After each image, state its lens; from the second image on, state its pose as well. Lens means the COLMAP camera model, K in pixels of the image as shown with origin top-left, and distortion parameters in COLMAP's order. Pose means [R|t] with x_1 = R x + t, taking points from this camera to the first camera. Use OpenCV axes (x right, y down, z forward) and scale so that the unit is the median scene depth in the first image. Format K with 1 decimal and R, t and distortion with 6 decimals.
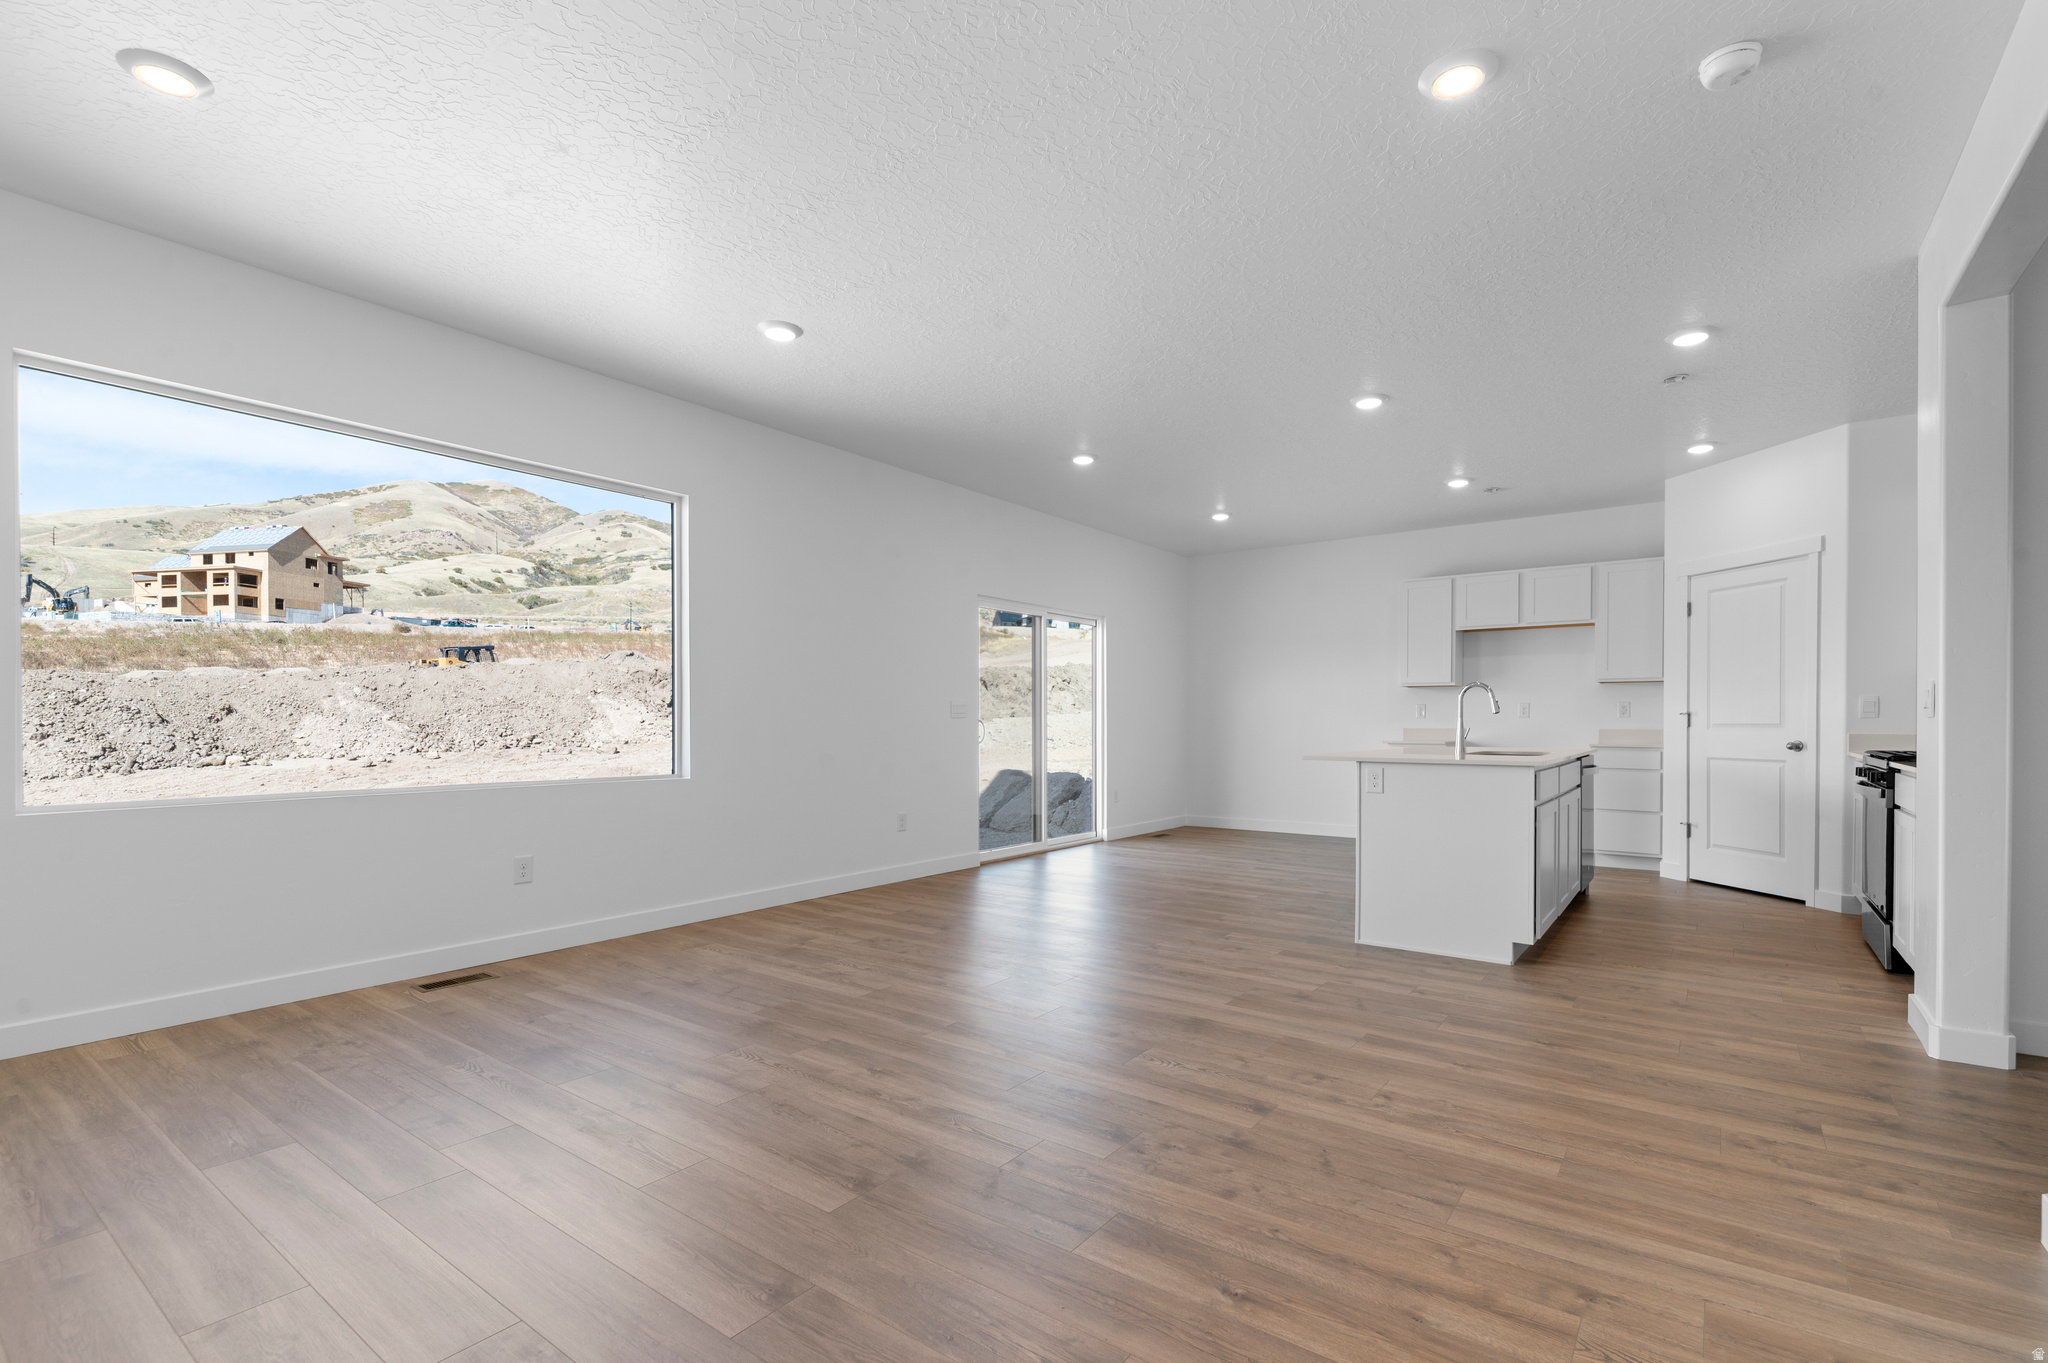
lens RADIAL K [[930.3, 0, 1025.9], [0, 930.3, 733.0], [0, 0, 1]] dist [0.001934, -0.000368]
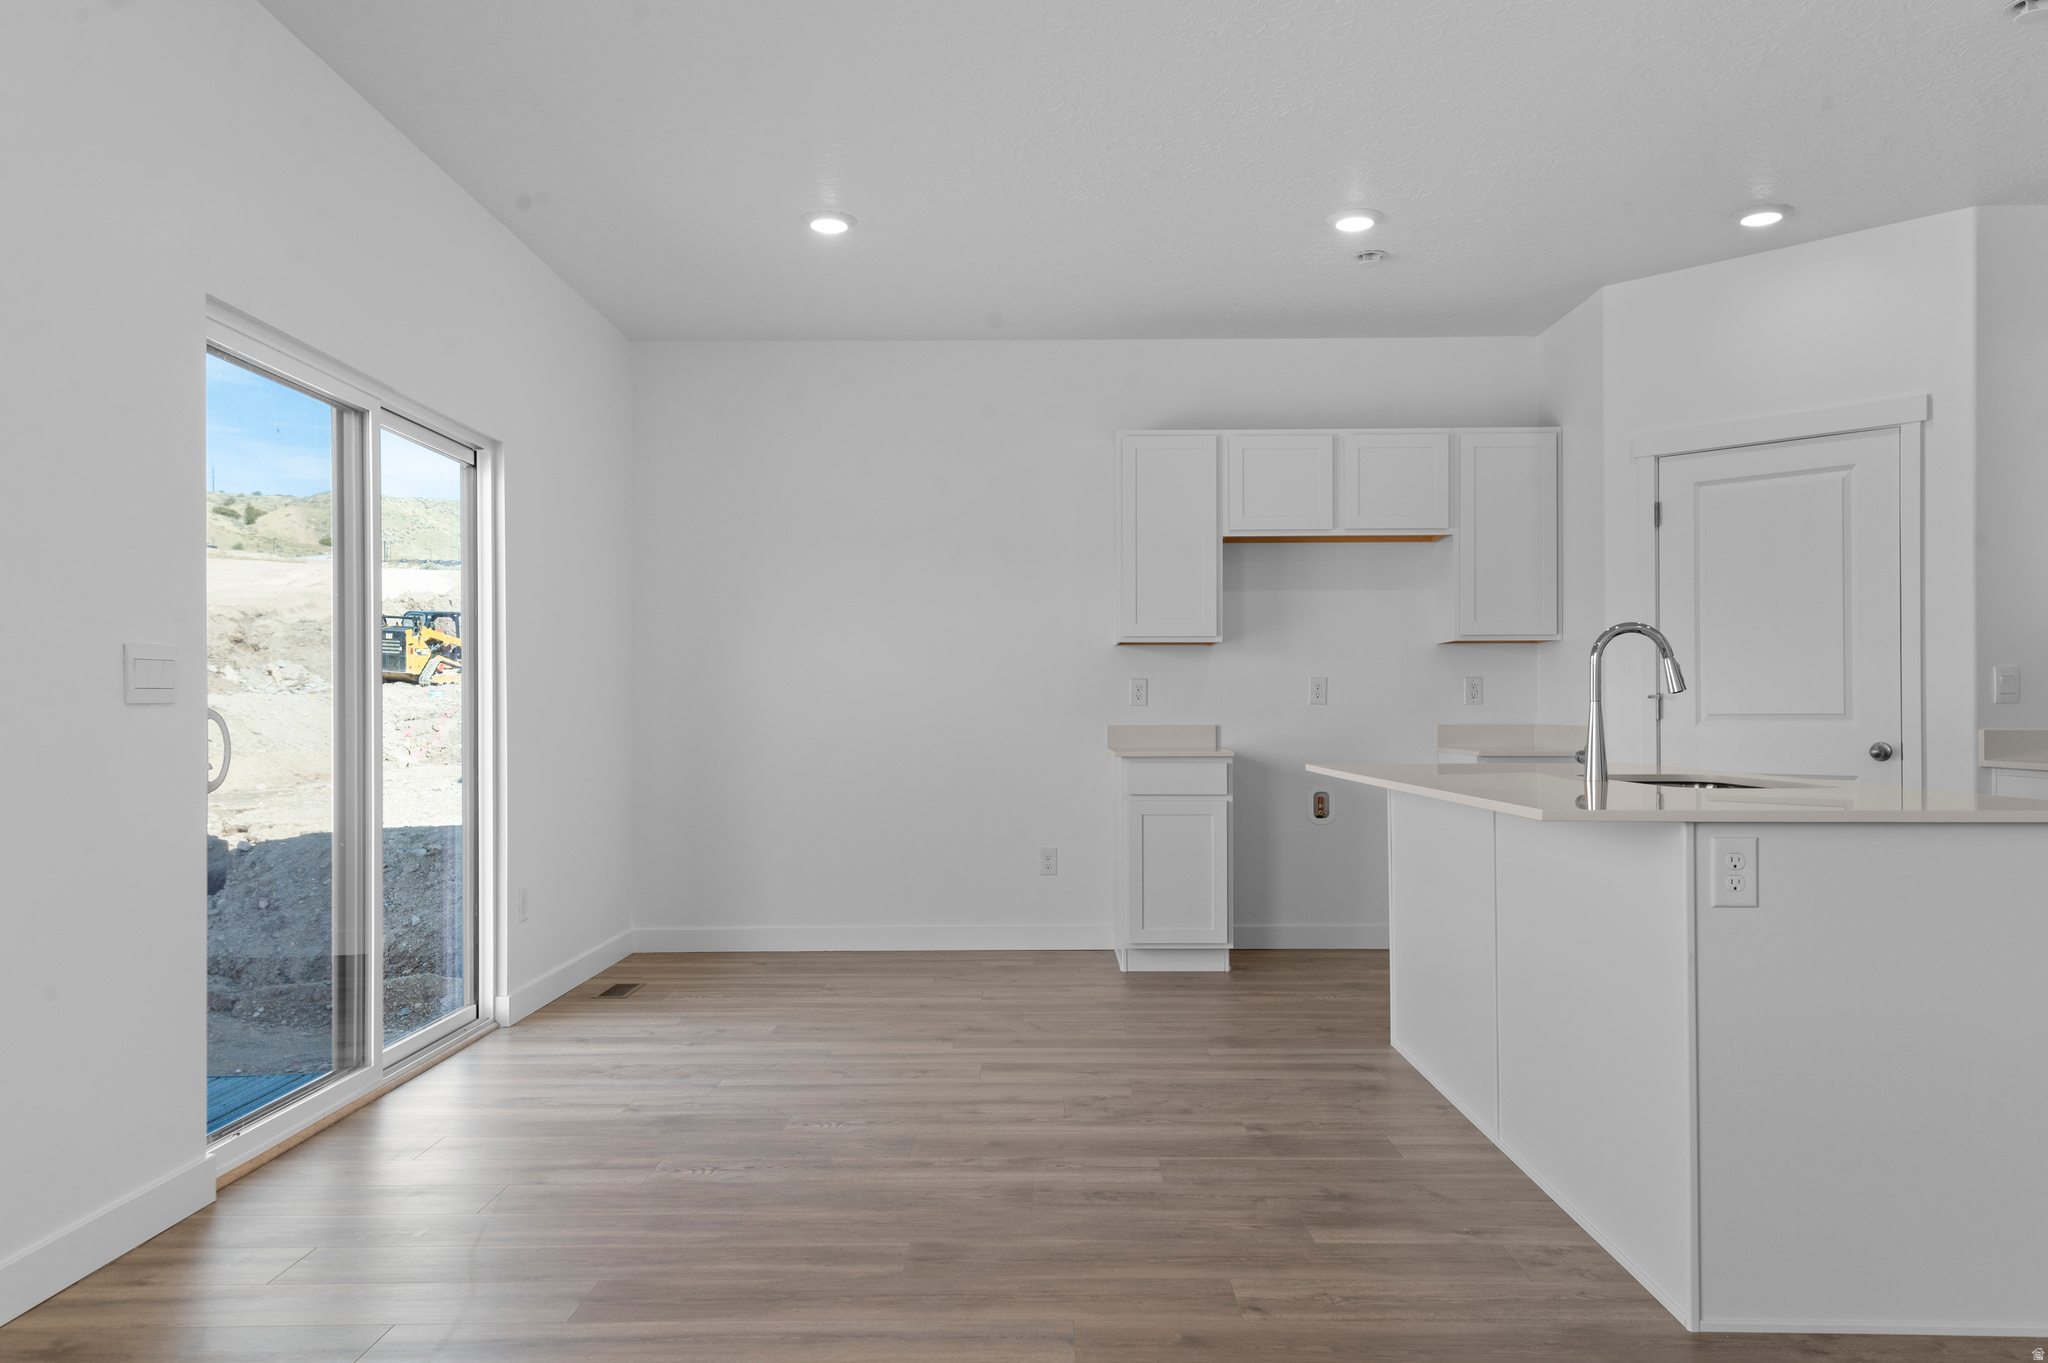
lens RADIAL K [[1484.7, 0, 1024.0], [0, 1484.7, 681.5], [0, 0, 1]] dist [0.035123, -0.000760]
pose [[0.807454, 0.008443, 0.589870, -0.100748], [0.011541, 0.999480, -0.030103, -0.004911], [-0.589818, 0.031114, 0.806937, 0.348493]]
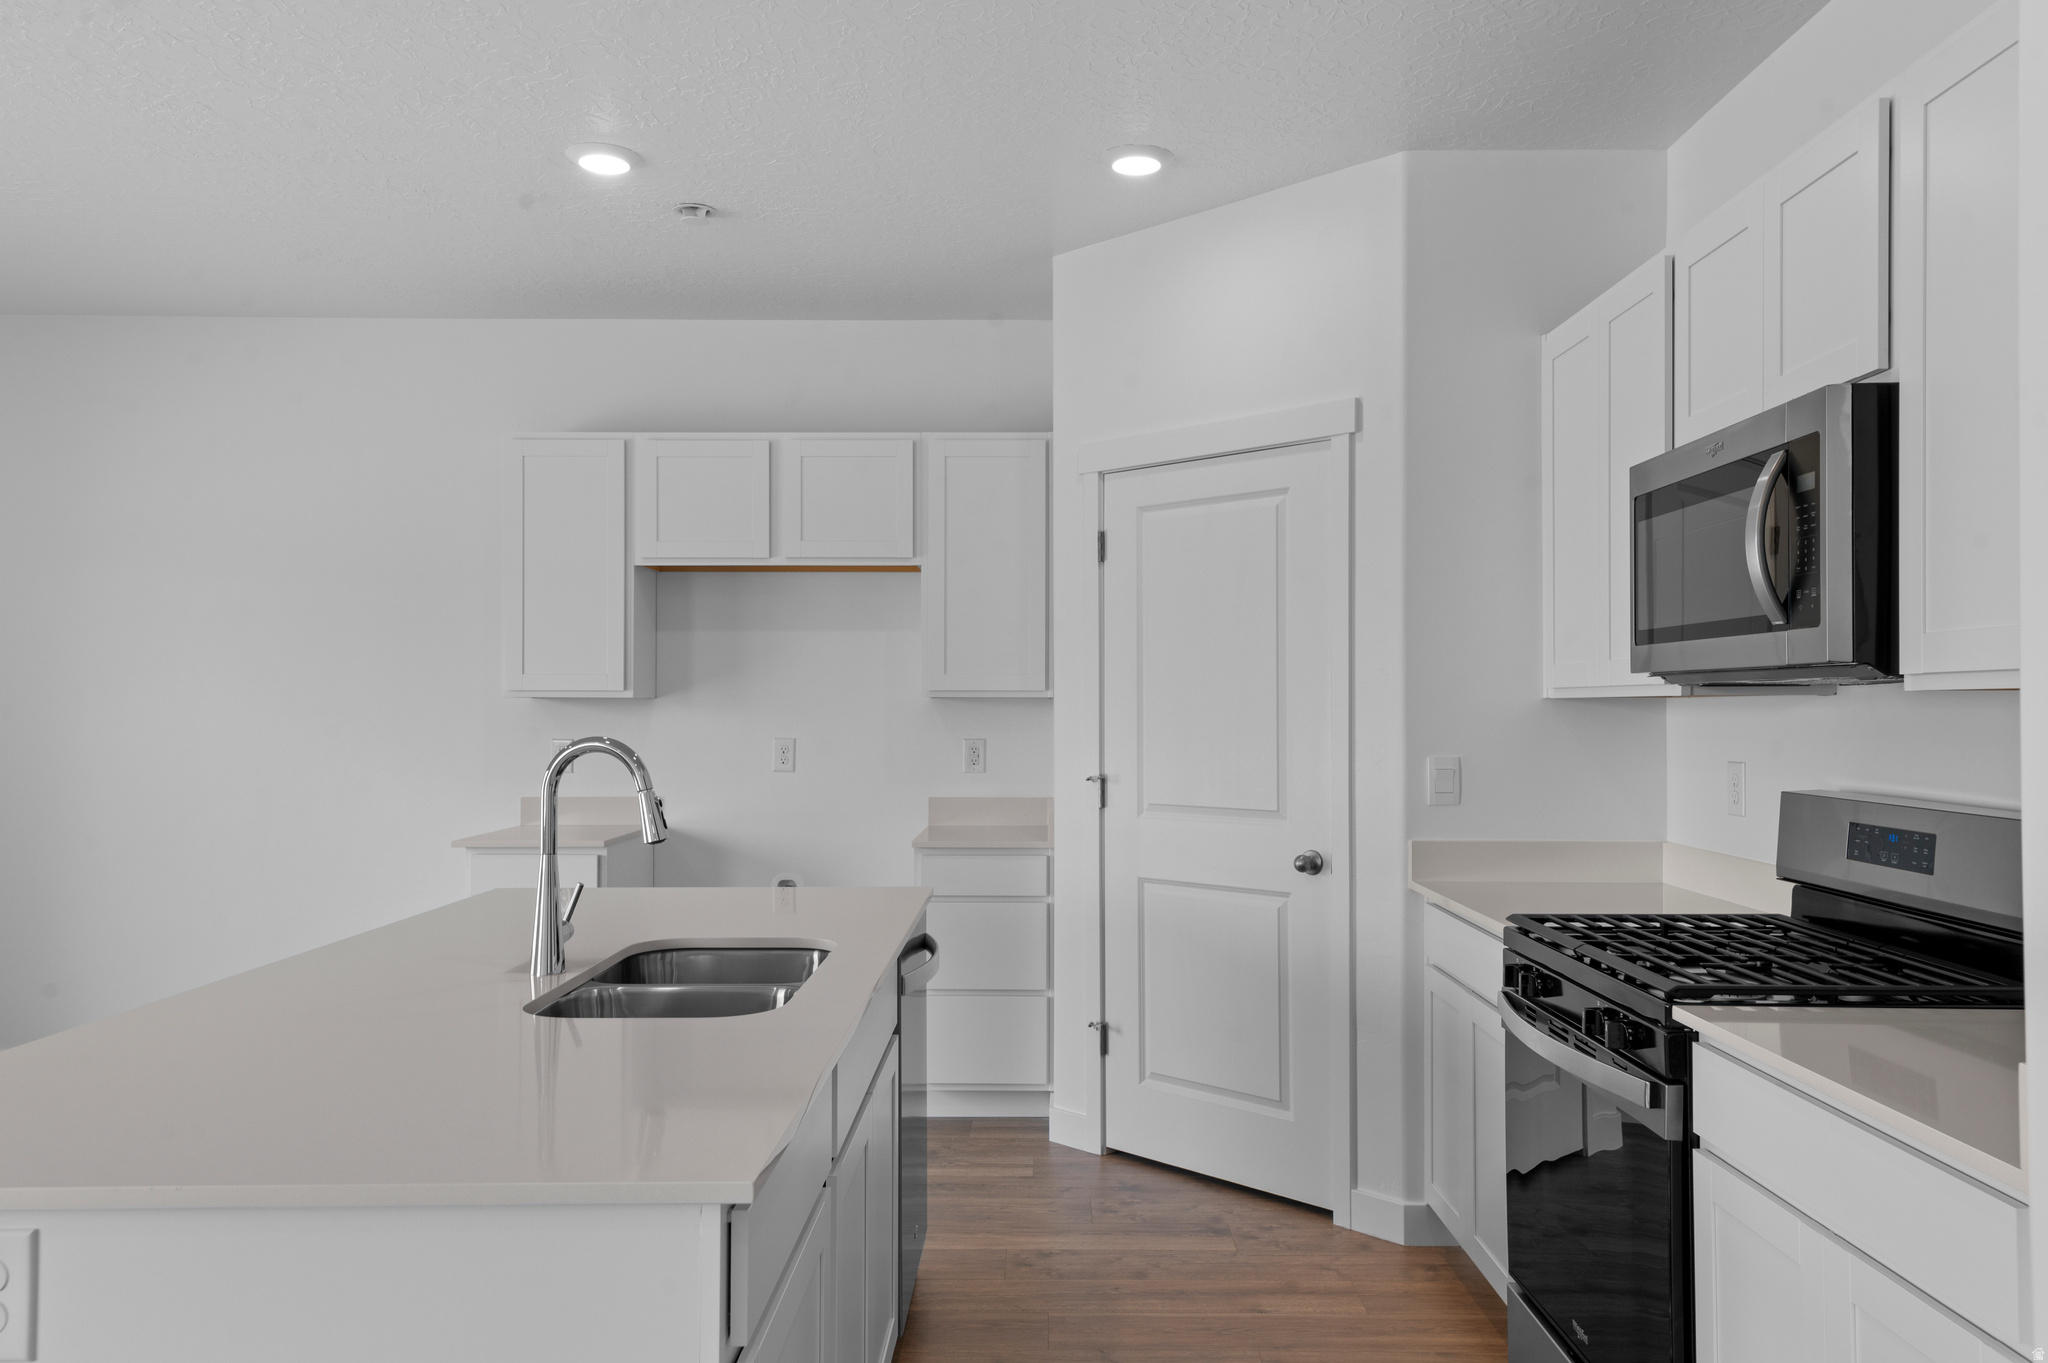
lens RADIAL K [[1518.5, 0, 1024.0], [0, 1518.5, 681.5], [0, 0, 1]] dist [0.039299, 0.000431]
pose [[0.809880, 0.009921, 0.586511, 0.178724], [0.006805, 0.999631, -0.026305, -0.034293], [-0.586556, 0.025296, 0.809514, 0.304585]]
